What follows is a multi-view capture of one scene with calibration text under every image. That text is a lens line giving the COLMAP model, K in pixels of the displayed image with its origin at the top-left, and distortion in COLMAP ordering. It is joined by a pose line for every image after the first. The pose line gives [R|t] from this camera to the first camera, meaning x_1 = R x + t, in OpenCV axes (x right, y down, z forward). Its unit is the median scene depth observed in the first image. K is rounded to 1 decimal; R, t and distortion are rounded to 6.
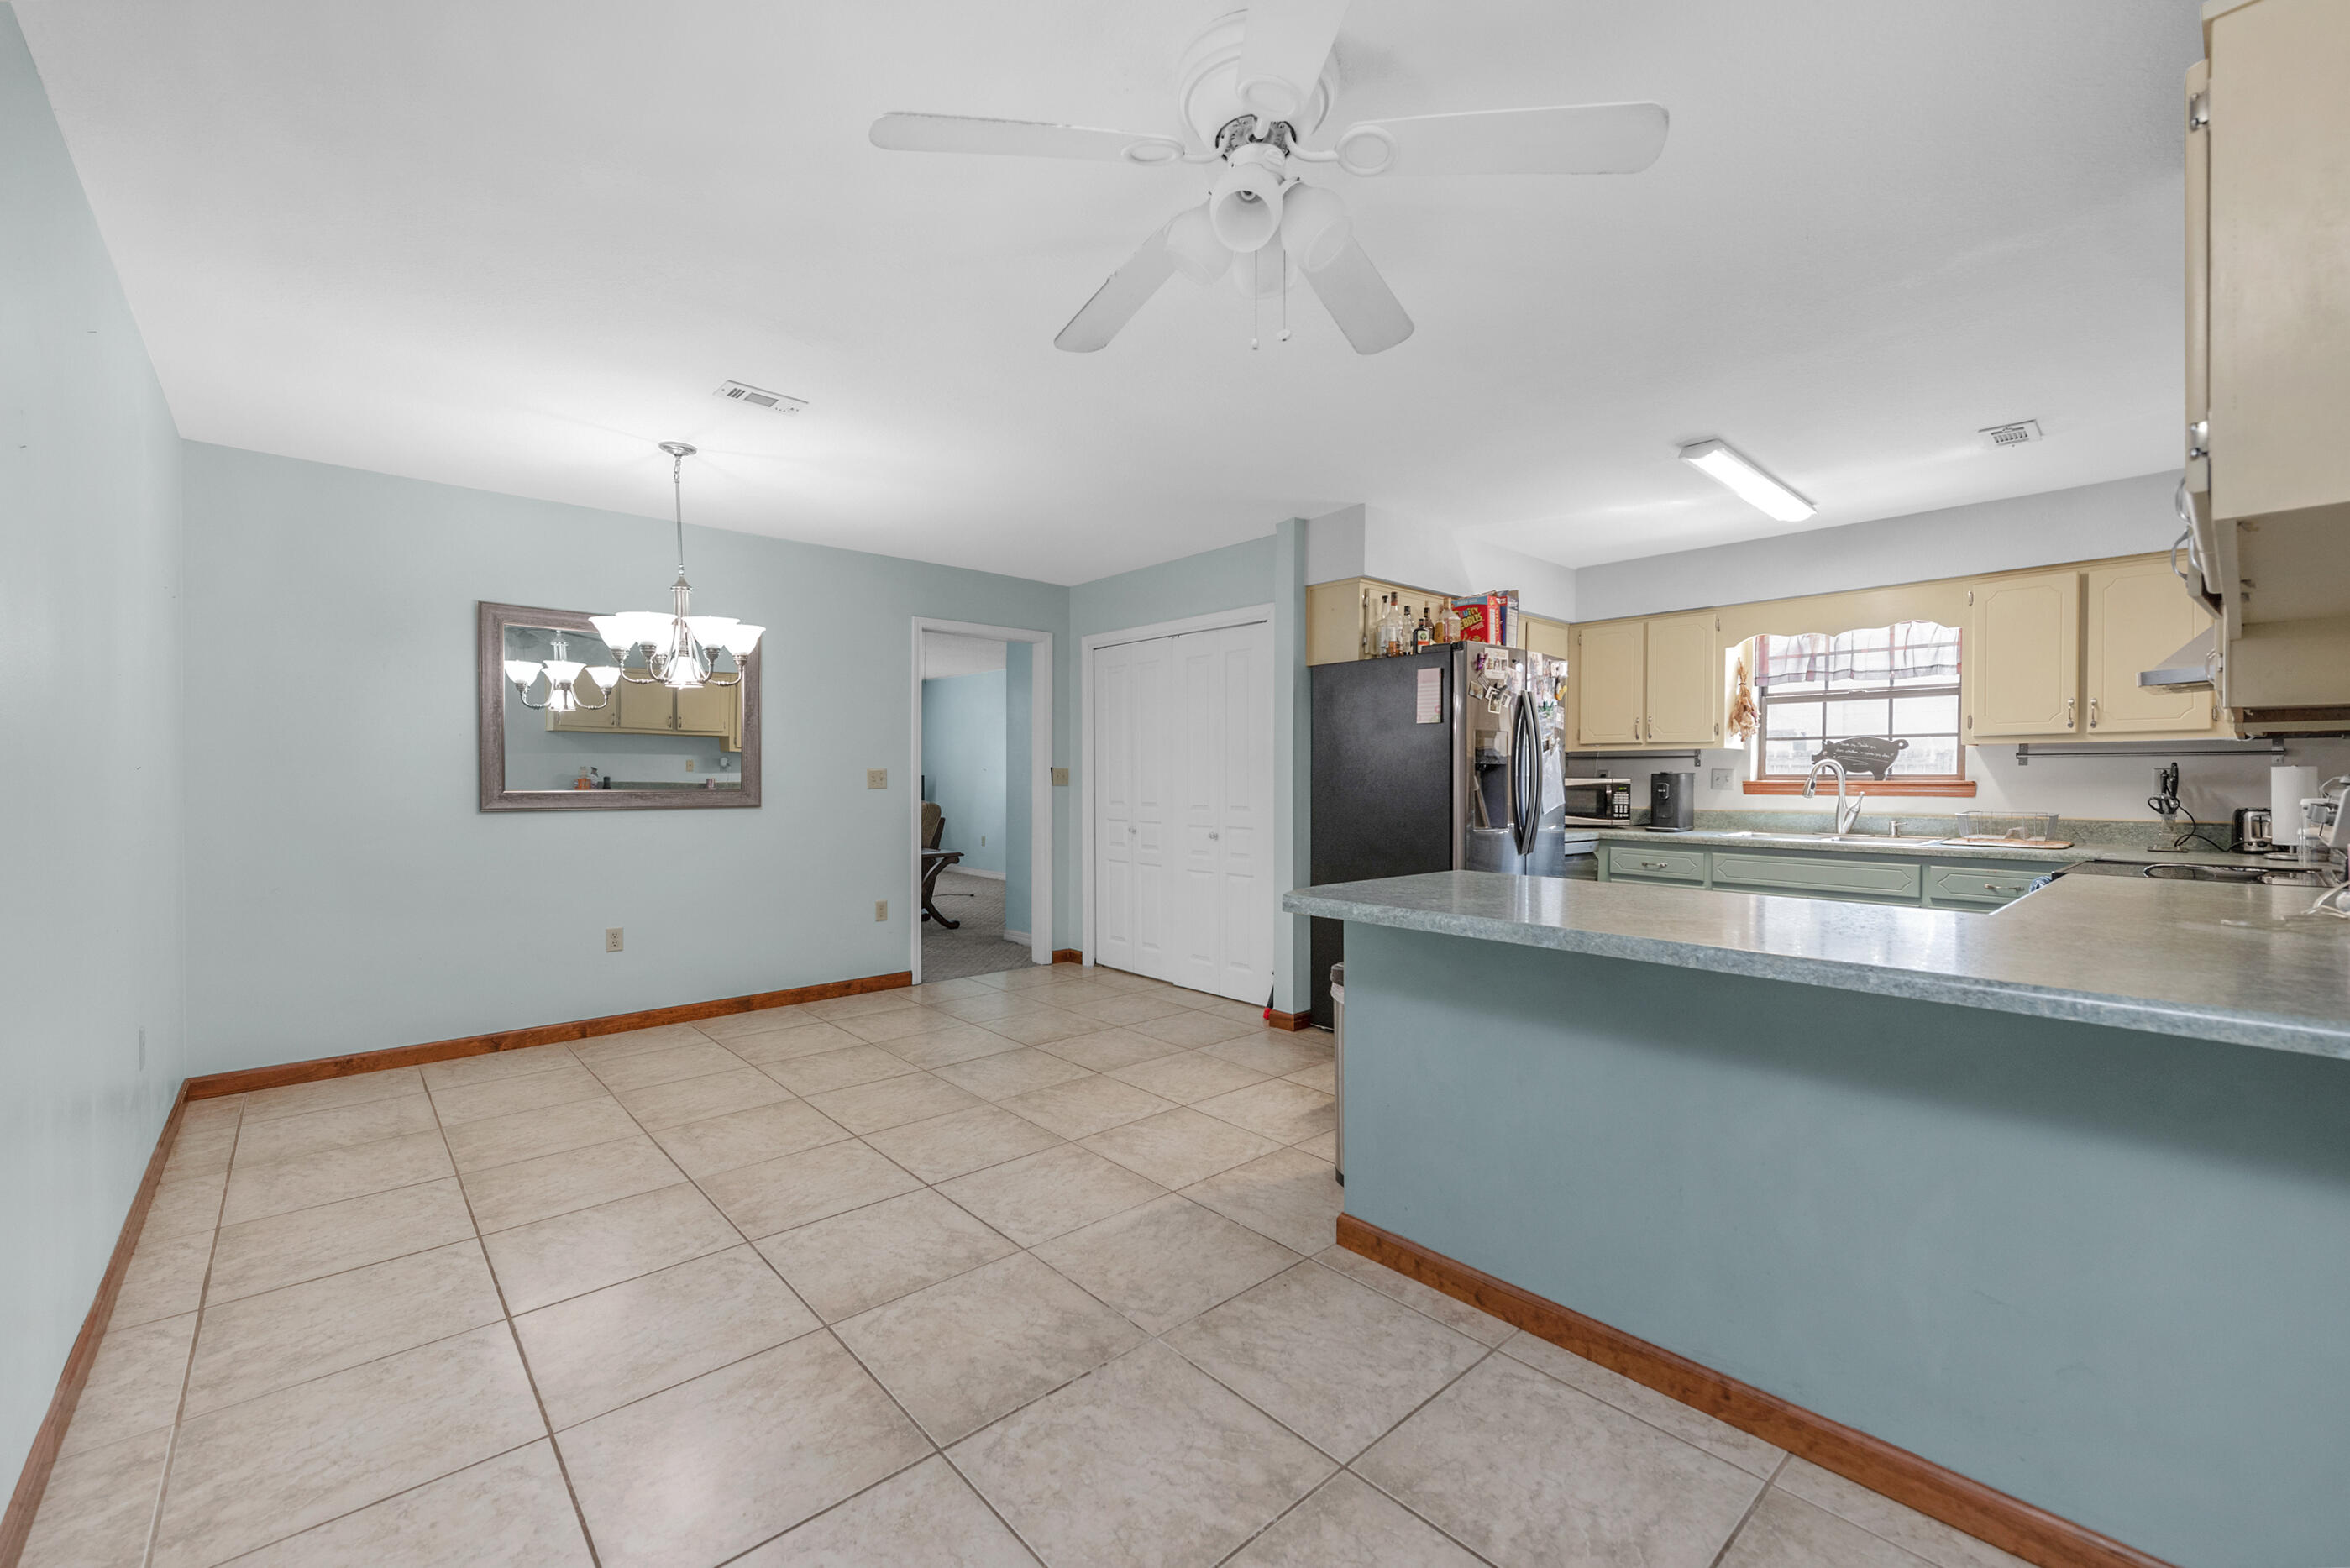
lens RADIAL K [[989.5, 0, 1157.6], [0, 989.5, 751.6], [0, 0, 1]] dist [0.002927, 0.000583]
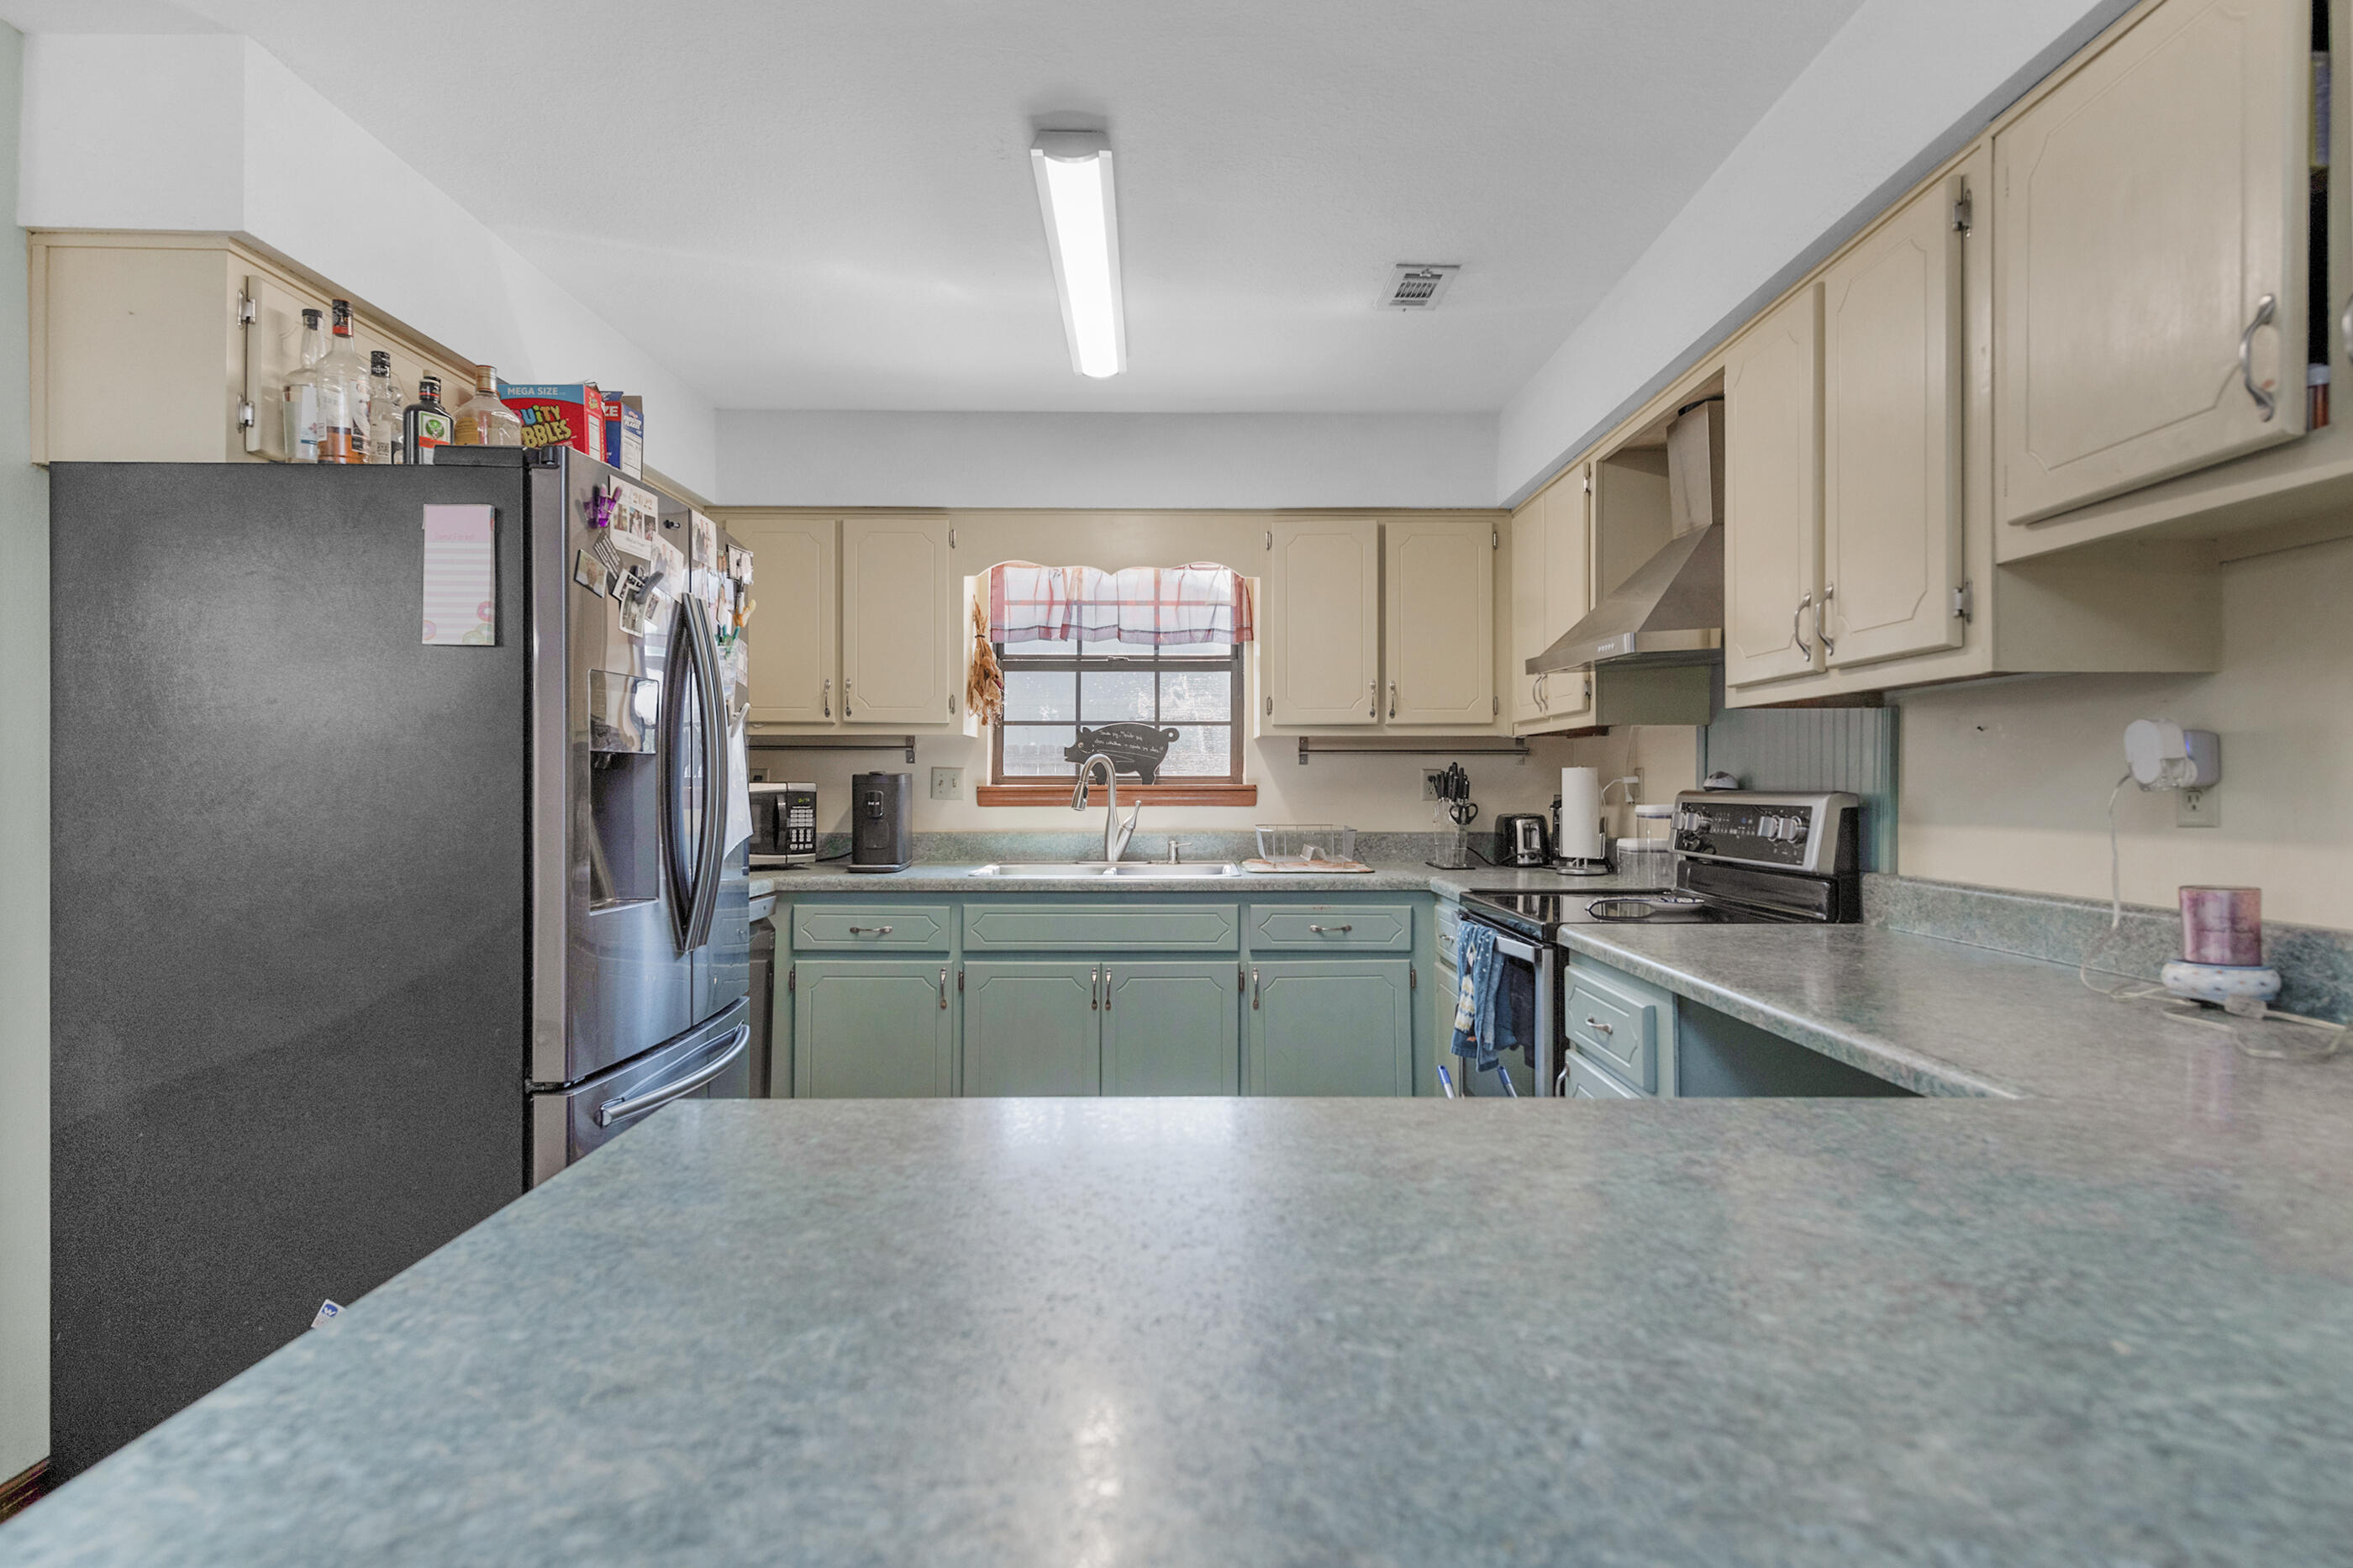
lens RADIAL K [[1173.8, 0, 1176.5], [0, 1173.8, 784.0], [0, 0, 1]] dist [0.028778, 0.000531]
pose [[0.634810, -0.004671, 0.772655, 0.084014], [-0.018420, 0.999606, 0.021176, 0.010419], [-0.772449, -0.027675, 0.634473, 0.444674]]
